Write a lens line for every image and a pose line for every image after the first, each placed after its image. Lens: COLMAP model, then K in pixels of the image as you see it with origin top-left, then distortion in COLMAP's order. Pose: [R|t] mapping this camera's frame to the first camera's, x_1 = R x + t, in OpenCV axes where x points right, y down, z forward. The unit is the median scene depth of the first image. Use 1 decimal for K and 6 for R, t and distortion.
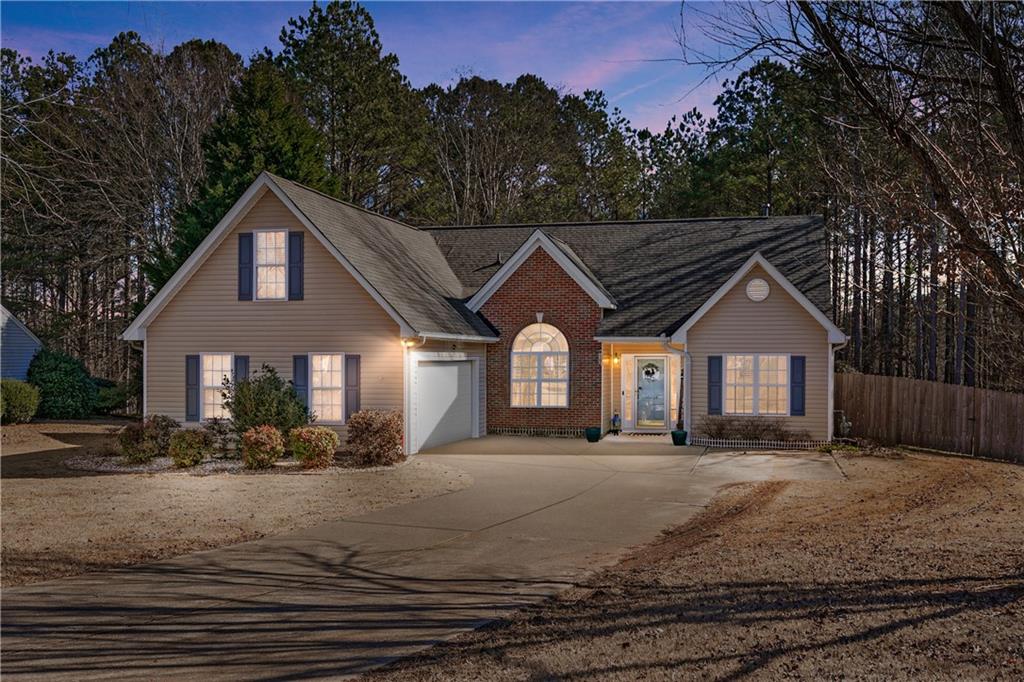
lens RADIAL K [[918.1, 0, 512.0], [0, 918.1, 341.0], [0, 0, 1]] dist [0.005311, -0.014731]
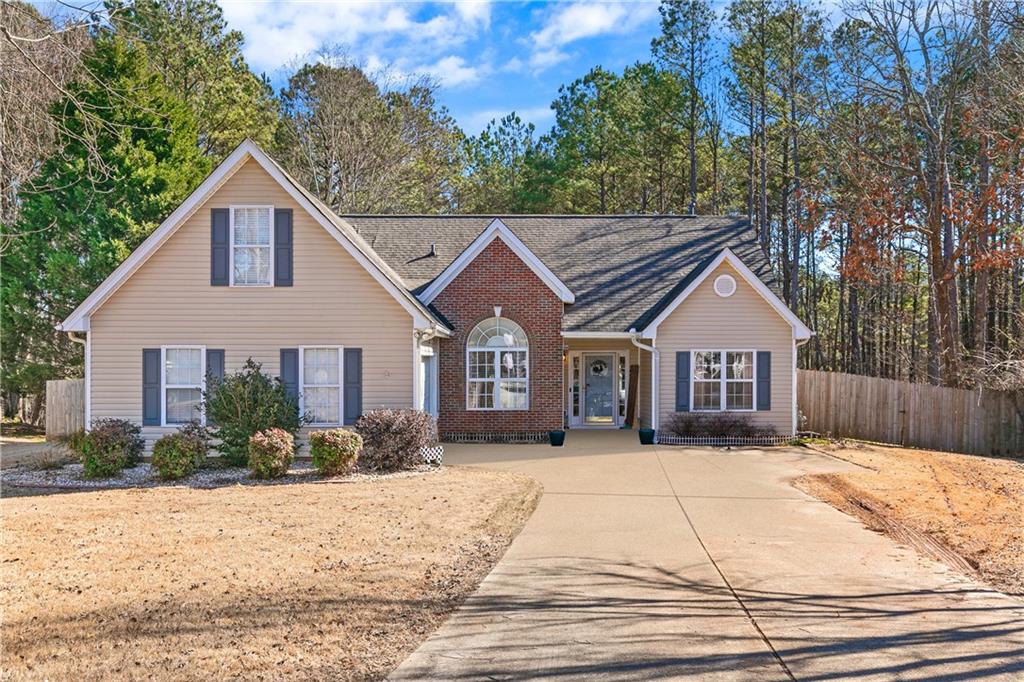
lens RADIAL K [[918.1, 0, 512.0], [0, 918.1, 341.0], [0, 0, 1]] dist [0.005311, -0.014731]
pose [[0.971419, 0.004113, 0.237335, -0.188617], [-0.003430, 0.999989, -0.003291, 0.008294], [-0.237346, 0.002383, 0.971422, 0.073306]]
